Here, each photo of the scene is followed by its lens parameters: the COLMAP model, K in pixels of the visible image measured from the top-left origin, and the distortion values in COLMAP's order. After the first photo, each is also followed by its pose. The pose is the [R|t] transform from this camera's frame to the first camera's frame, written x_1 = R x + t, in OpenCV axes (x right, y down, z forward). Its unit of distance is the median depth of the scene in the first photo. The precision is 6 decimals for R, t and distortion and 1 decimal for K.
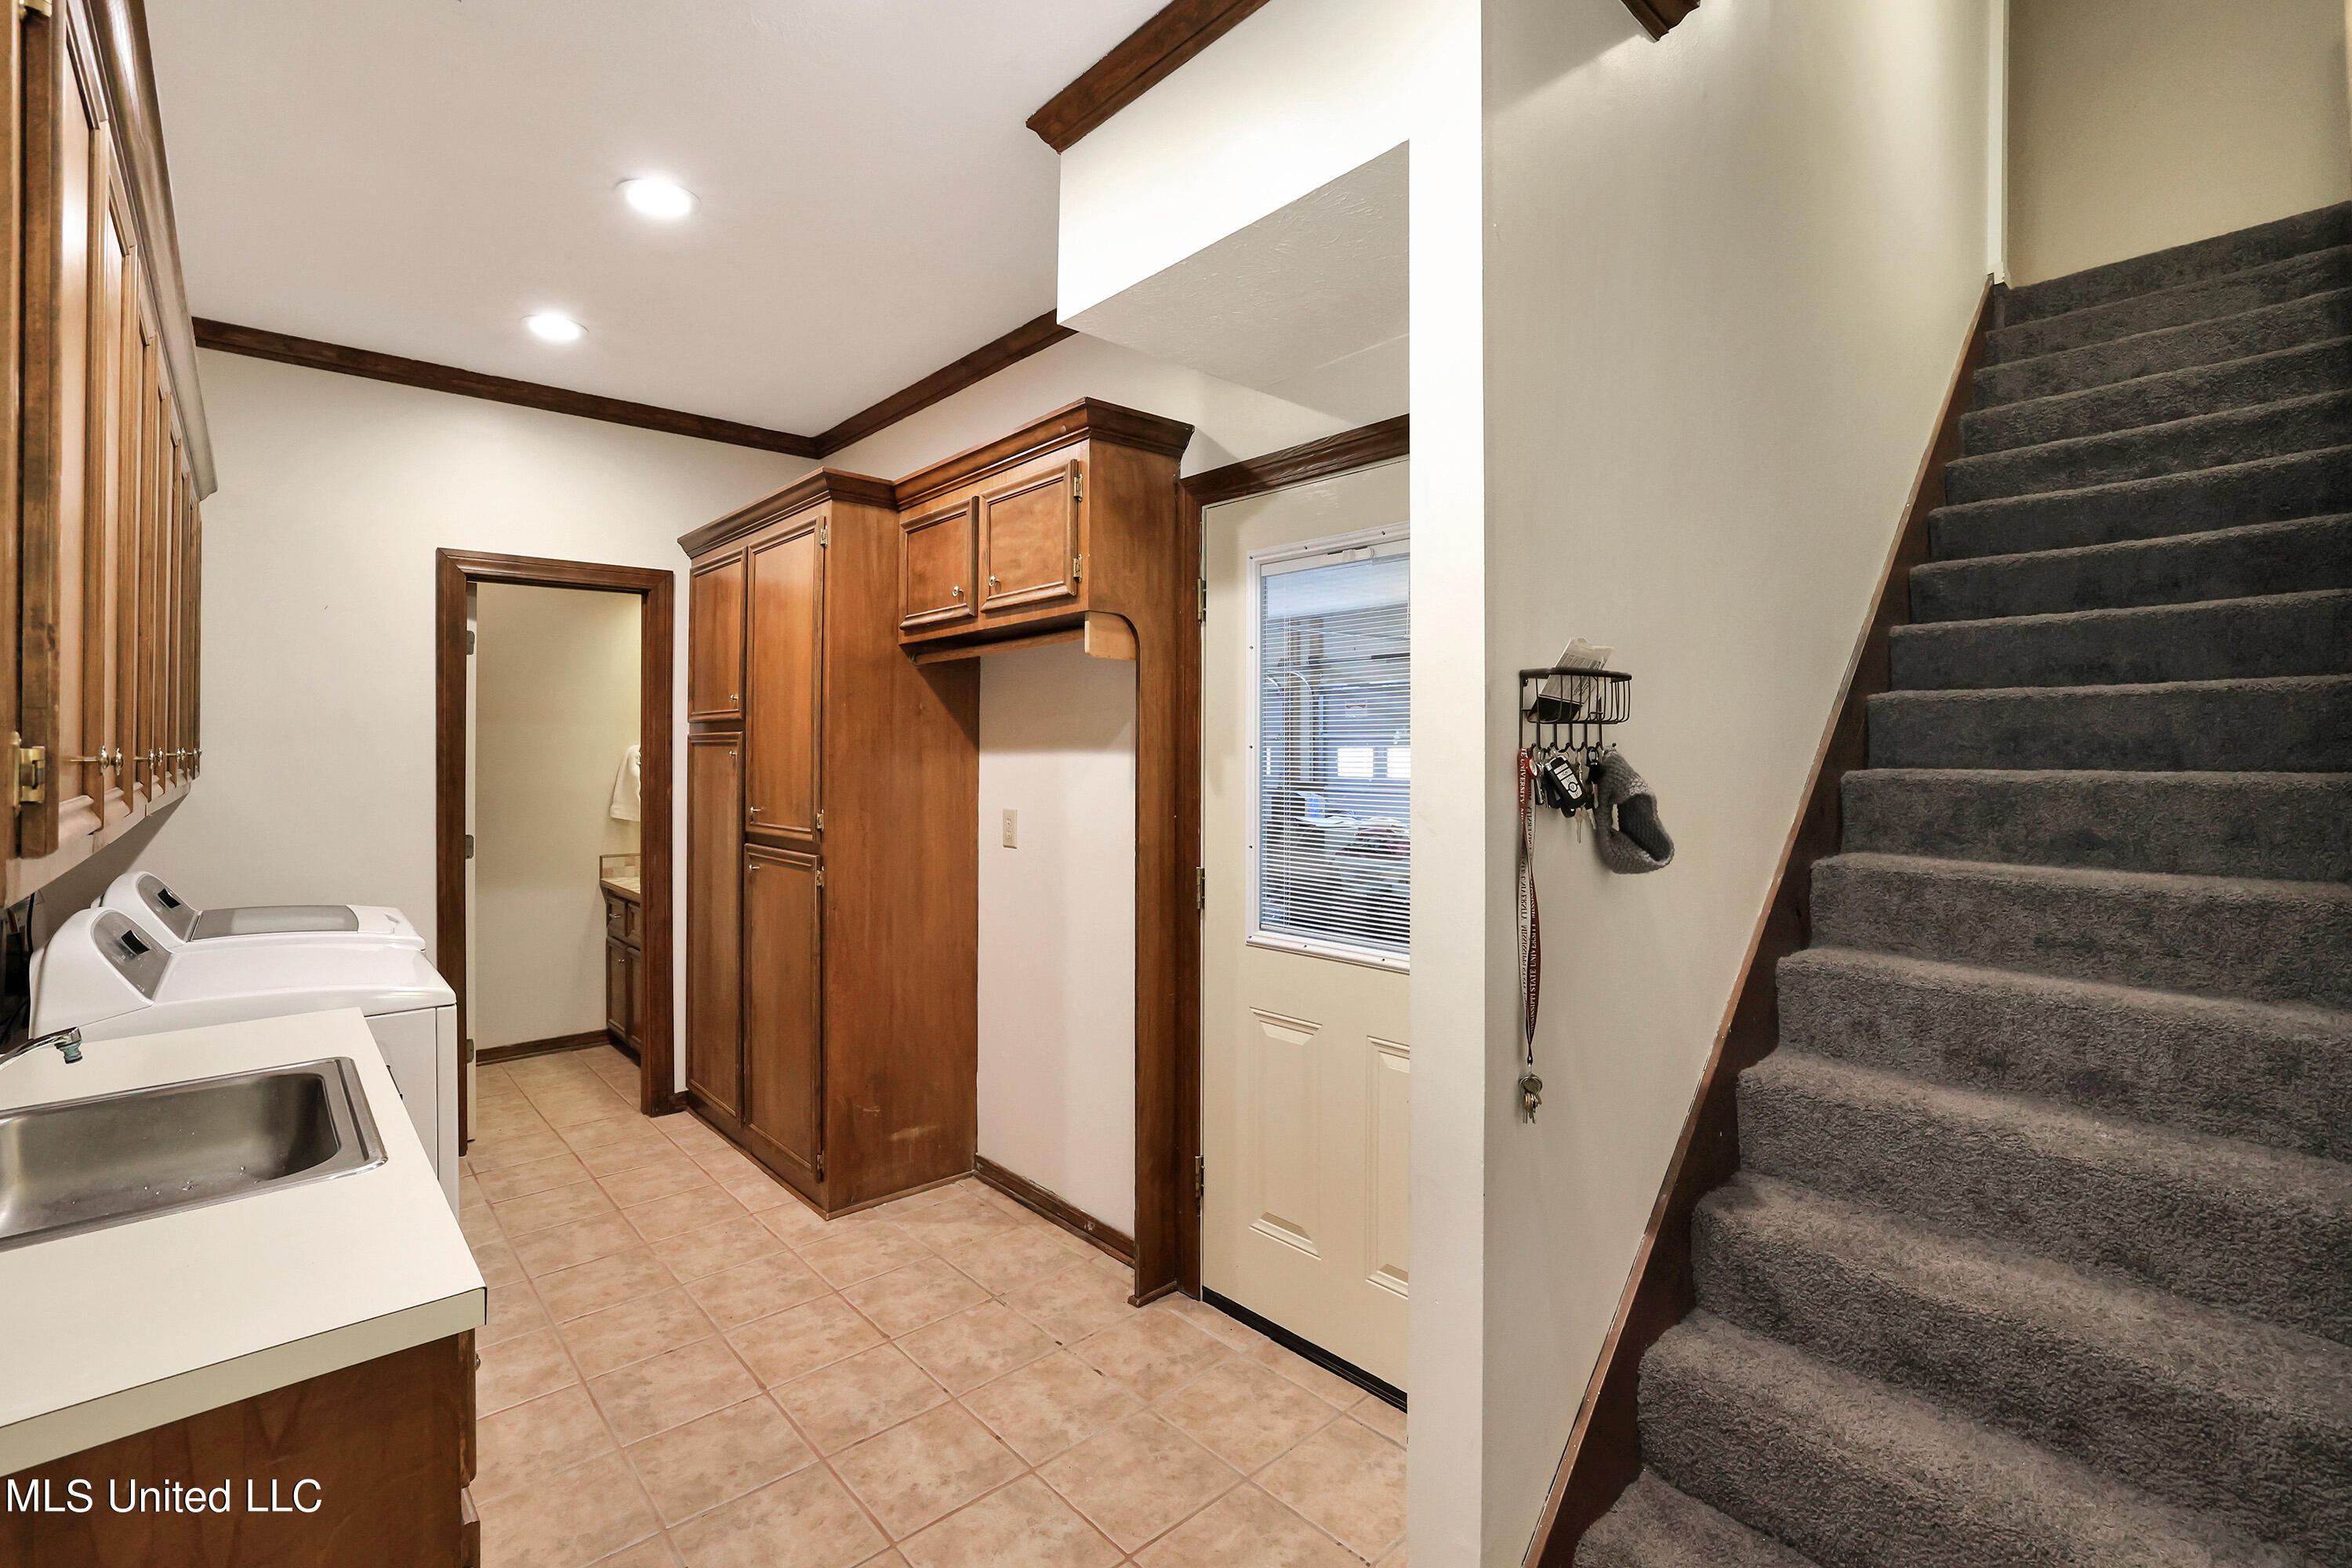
lens RADIAL K [[1017.7, 0, 1171.5], [0, 1017.7, 774.1], [0, 0, 1]] dist [-0.042405, 0.014123]
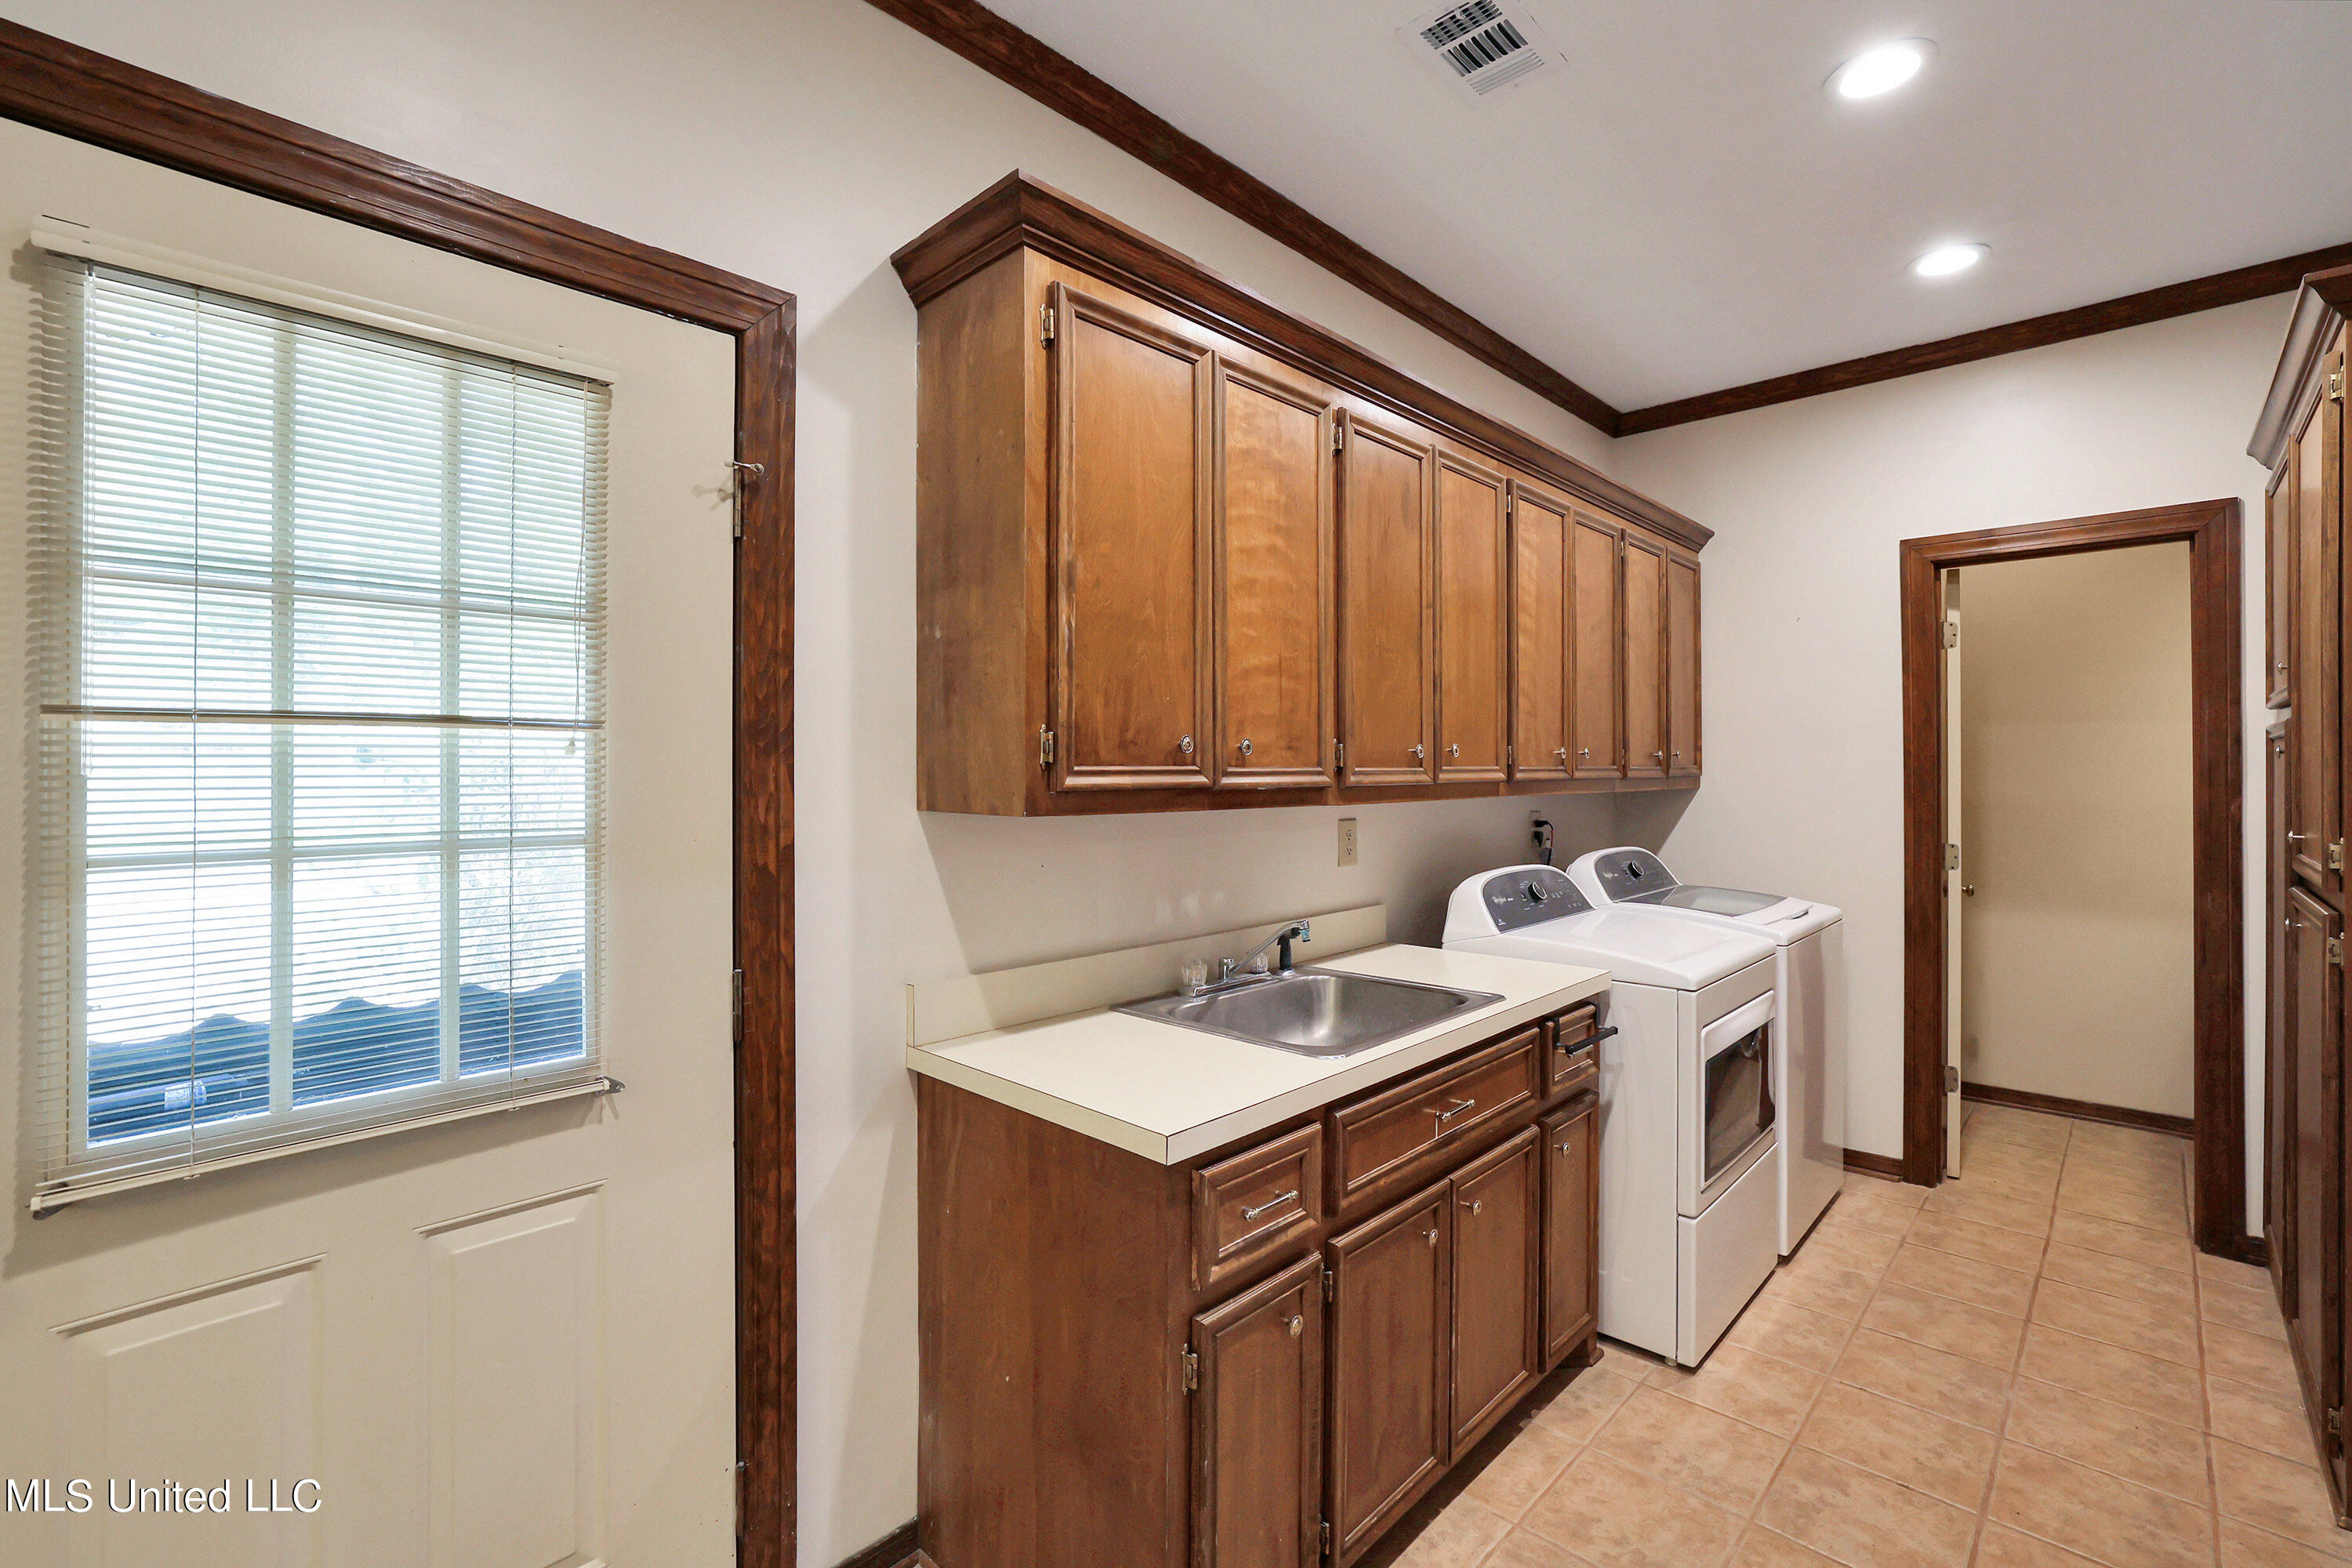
lens RADIAL K [[1017.7, 0, 1171.5], [0, 1017.7, 774.1], [0, 0, 1]] dist [-0.042405, 0.014123]
pose [[0.073188, 0.004286, -0.997309, 0.167803], [-0.019422, 0.999807, 0.002871, 0.008592], [0.997129, 0.019160, 0.073257, 0.229985]]
